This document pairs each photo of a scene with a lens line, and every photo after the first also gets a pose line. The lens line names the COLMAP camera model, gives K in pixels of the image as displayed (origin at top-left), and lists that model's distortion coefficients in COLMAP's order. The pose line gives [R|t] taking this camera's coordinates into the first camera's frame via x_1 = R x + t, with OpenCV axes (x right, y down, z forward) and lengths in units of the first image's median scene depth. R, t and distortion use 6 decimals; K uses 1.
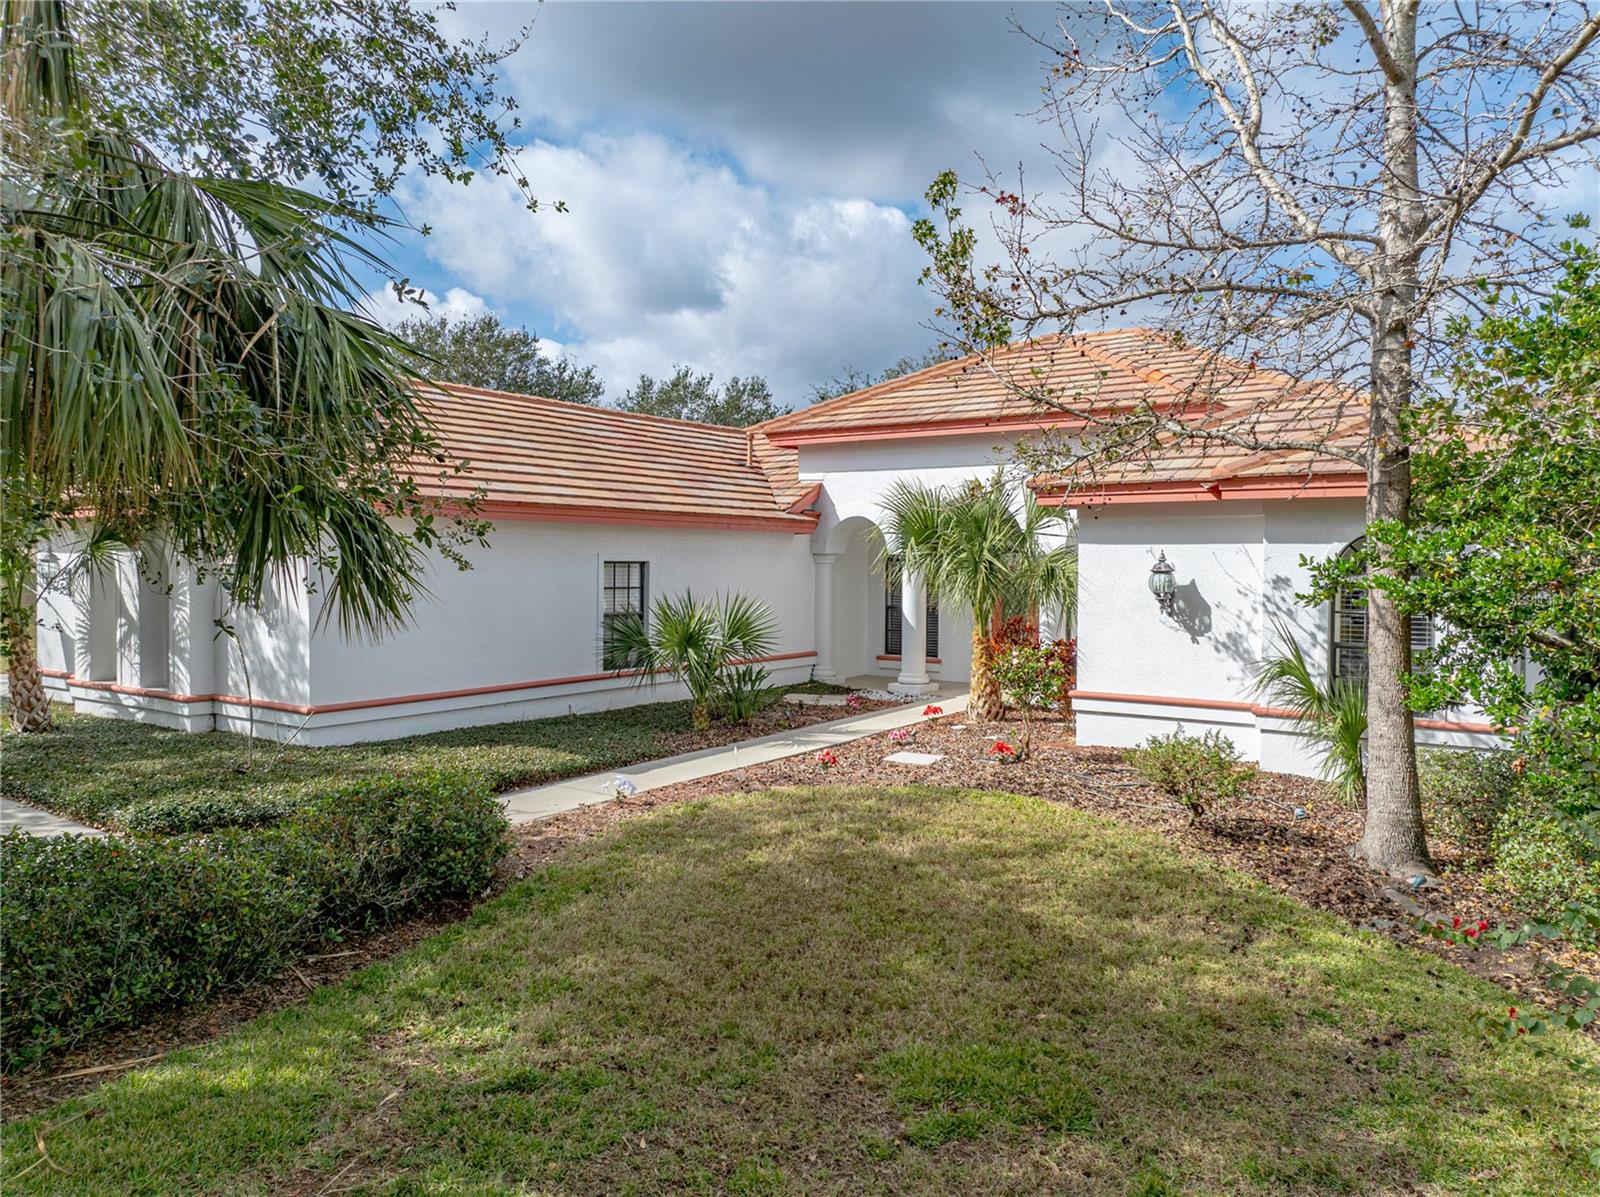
lens RADIAL K [[1099.8, 0, 800.0], [0, 1099.8, 598.5], [0, 0, 1]] dist [-0.009890, -0.002236]
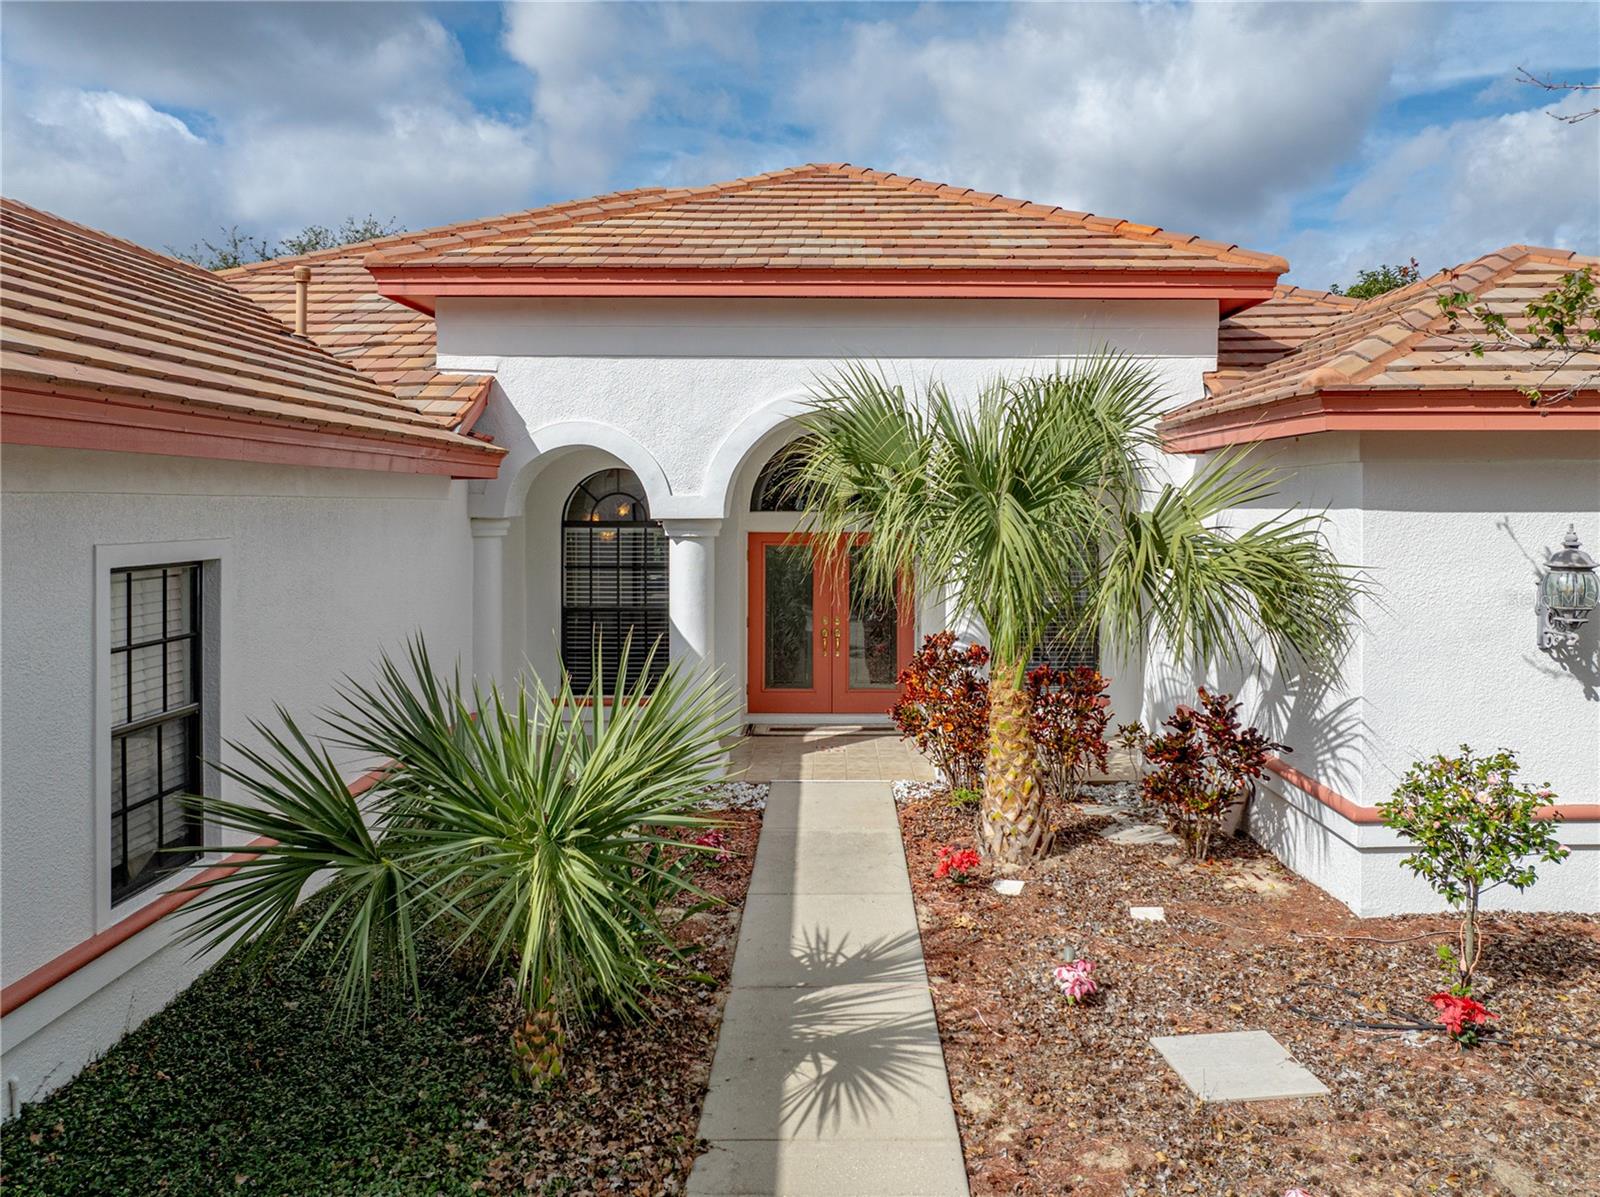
lens RADIAL K [[1099.8, 0, 800.0], [0, 1099.8, 598.5], [0, 0, 1]] dist [-0.009890, -0.002236]
pose [[0.828214, -0.052695, 0.557929, -0.180087], [0.023266, 0.997944, 0.059716, -0.037346], [-0.559928, -0.036477, 0.827738, 0.607286]]
